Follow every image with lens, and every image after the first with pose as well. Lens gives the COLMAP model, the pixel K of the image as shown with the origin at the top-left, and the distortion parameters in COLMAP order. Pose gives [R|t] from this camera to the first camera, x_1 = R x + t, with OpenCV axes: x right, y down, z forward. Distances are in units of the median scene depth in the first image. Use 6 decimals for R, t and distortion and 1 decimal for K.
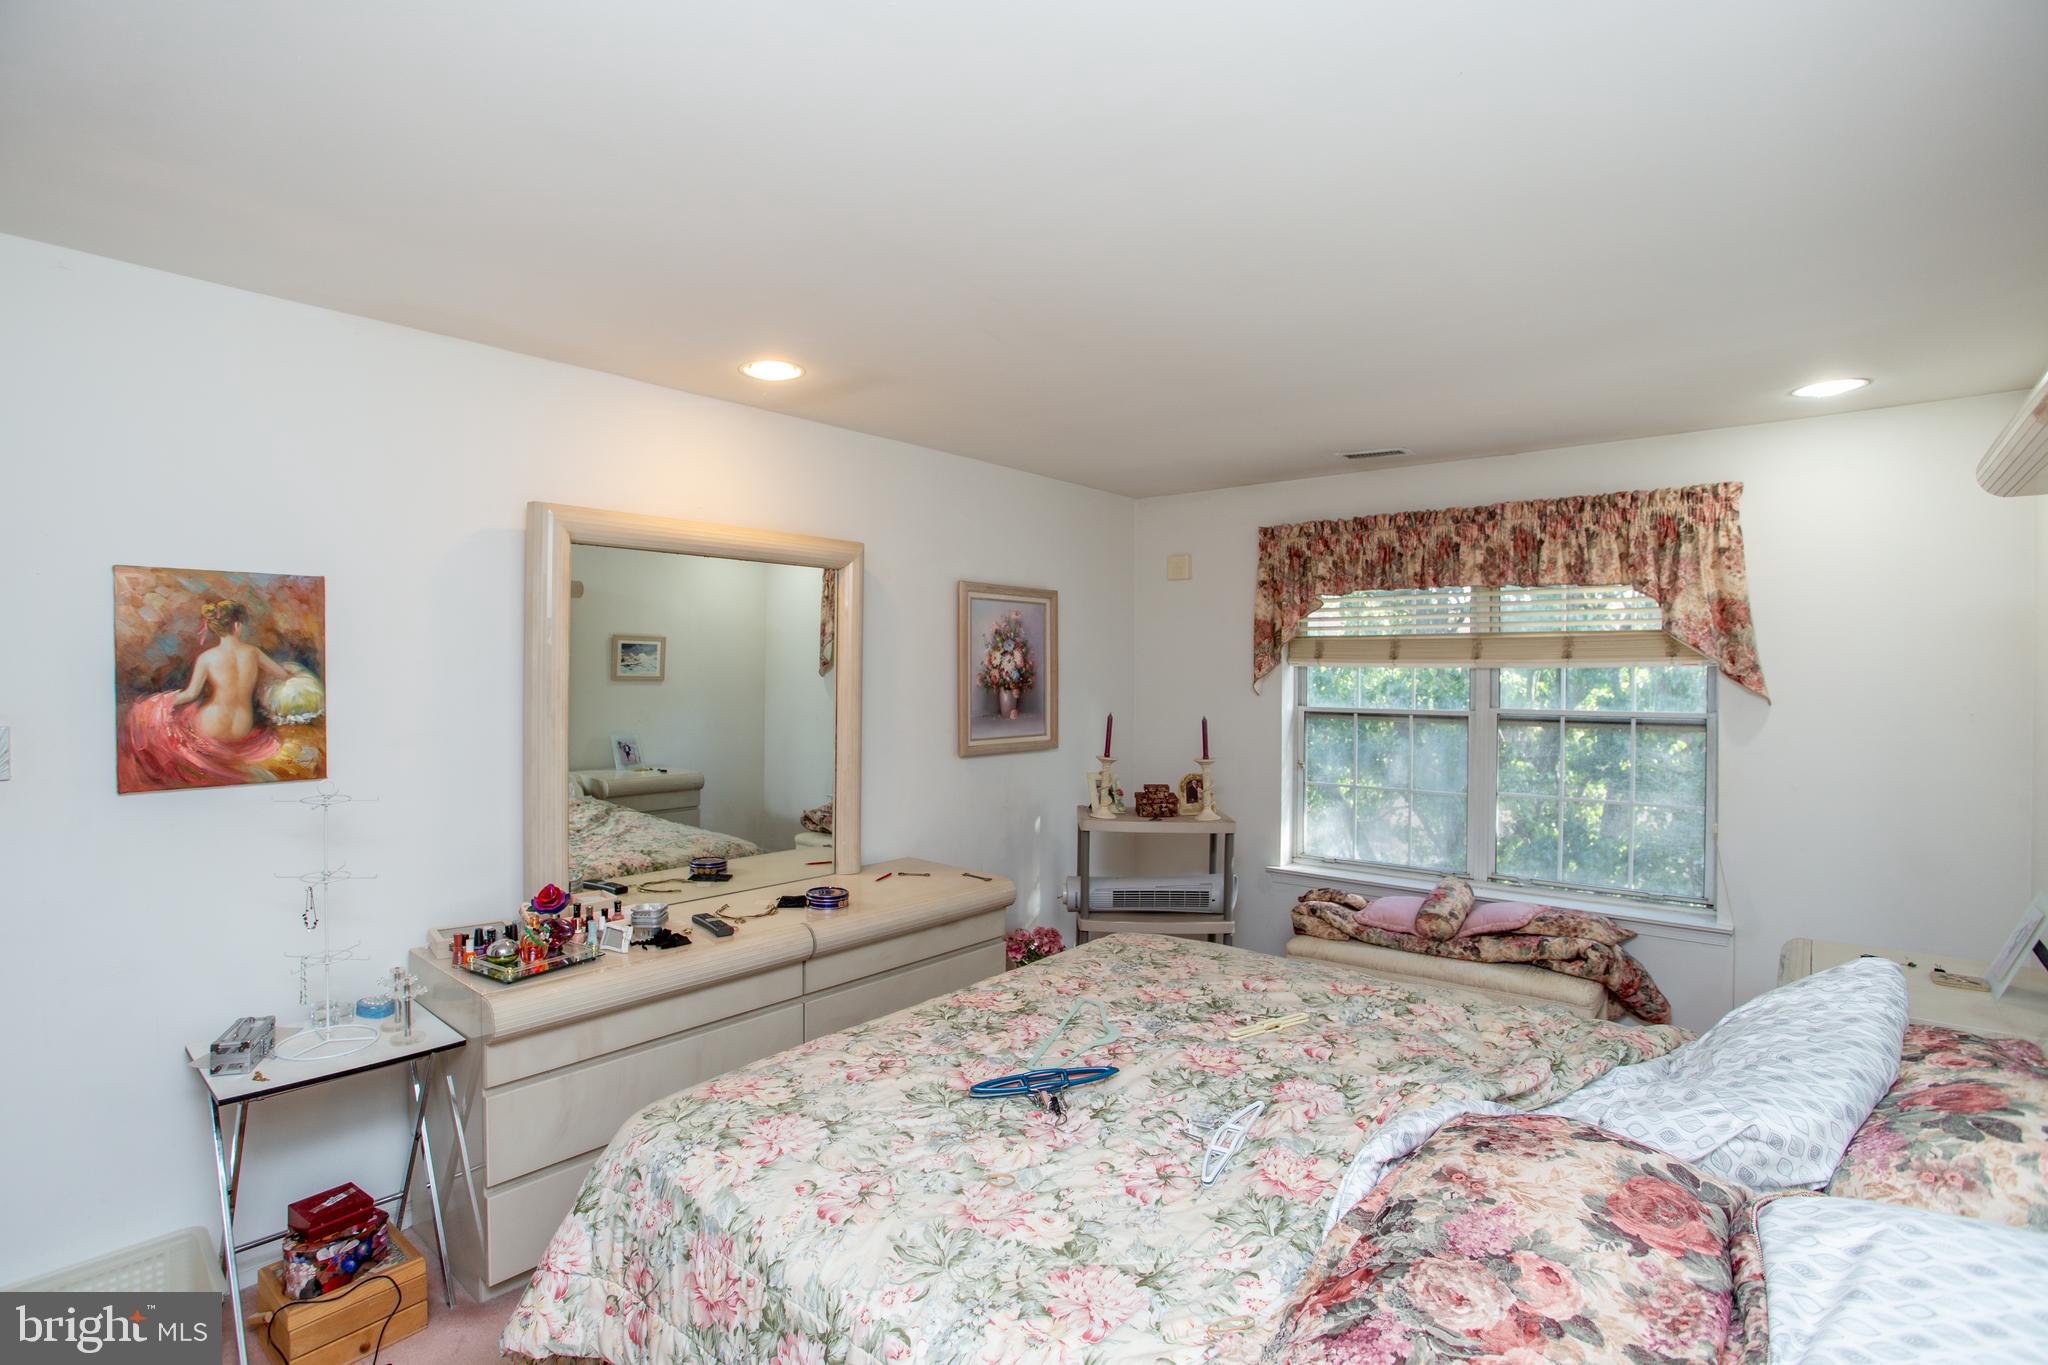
lens RADIAL K [[993.8, 0, 1004.5], [0, 993.8, 672.6], [0, 0, 1]] dist [-0.066598, 0.024158]
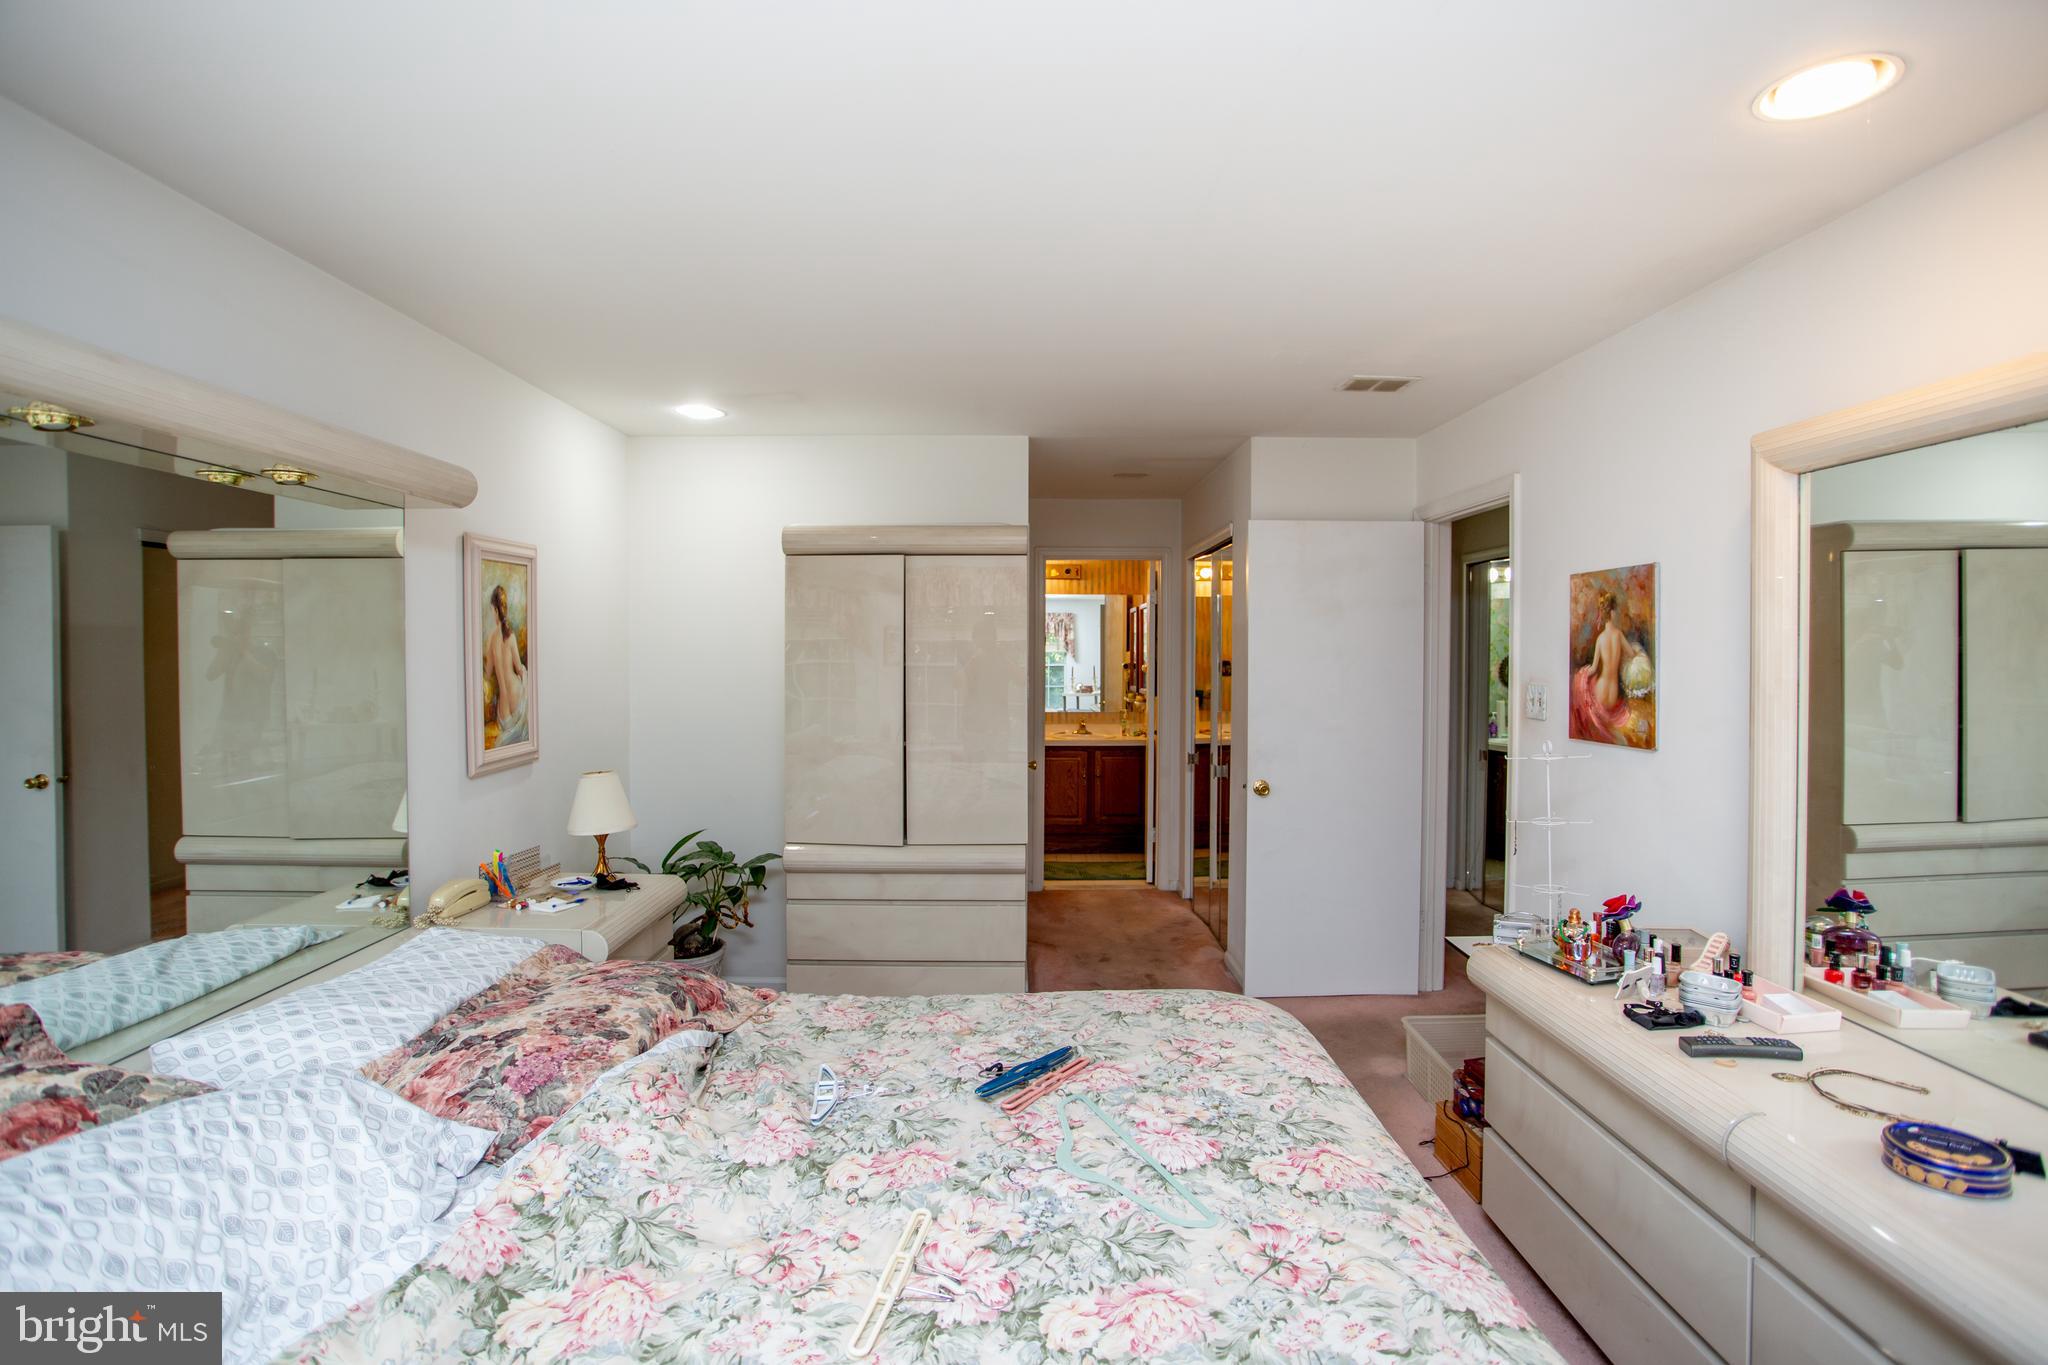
lens RADIAL K [[993.8, 0, 1027.2], [0, 993.8, 663.0], [0, 0, 1]] dist [-0.066598, 0.024158]
pose [[-0.752152, 0.005879, -0.658963, 0.349526], [-0.005575, 0.999868, 0.015285, -0.000397], [0.658966, 0.015170, -0.752020, 0.887572]]
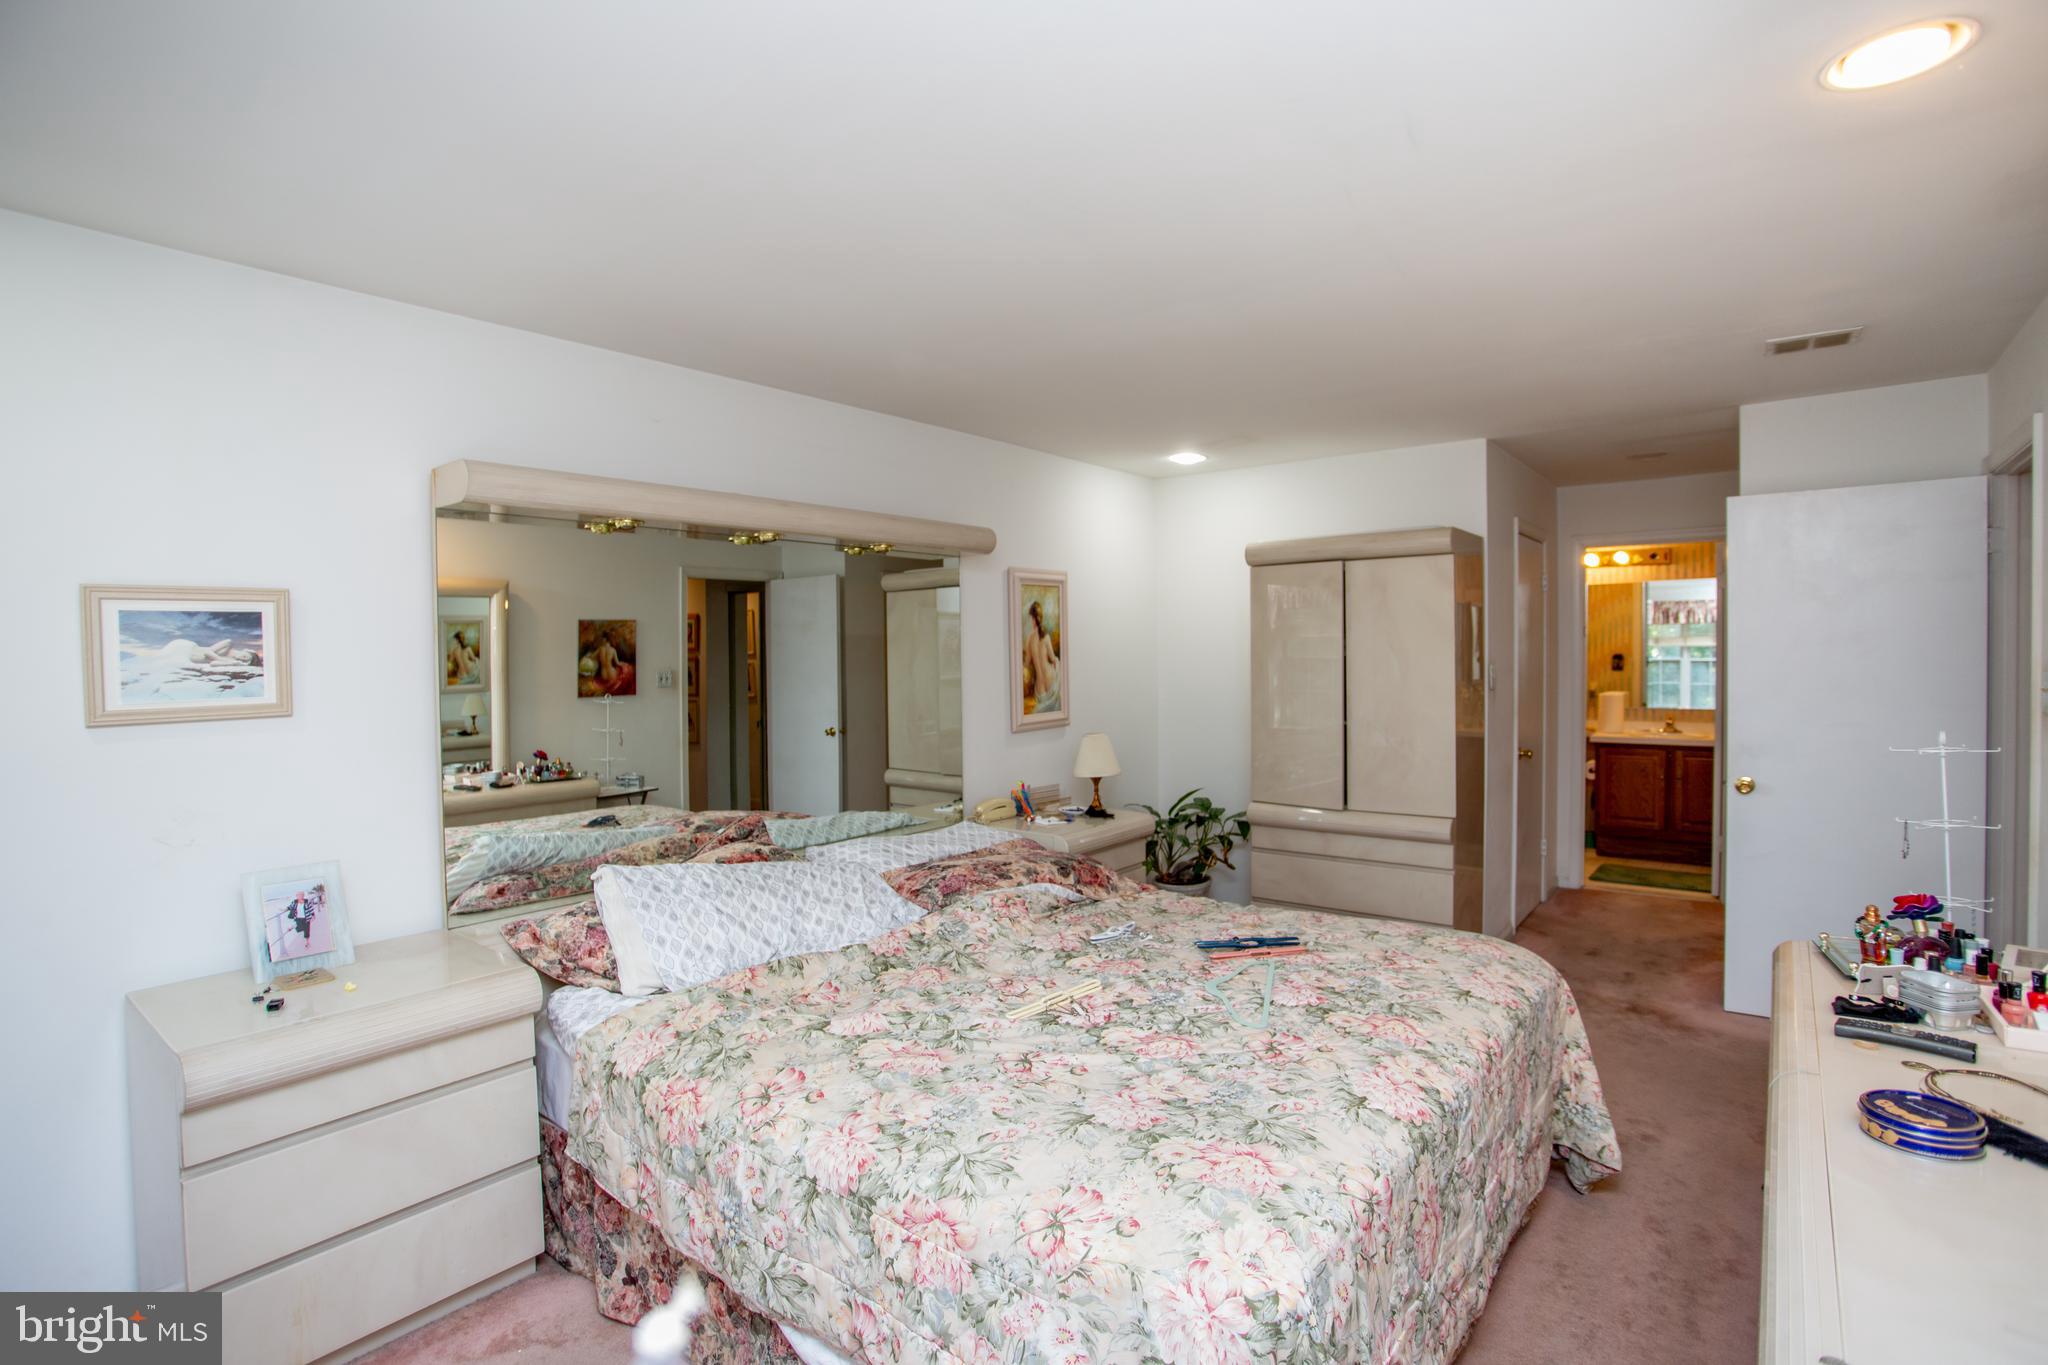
lens RADIAL K [[993.8, 0, 1024.7], [0, 993.8, 667.0], [0, 0, 1]] dist [-0.066598, 0.024158]
pose [[-0.998918, 0.011746, -0.045007, 0.208126], [0.010920, 0.999768, 0.018541, 0.006266], [0.045215, 0.018029, -0.998815, 1.191913]]
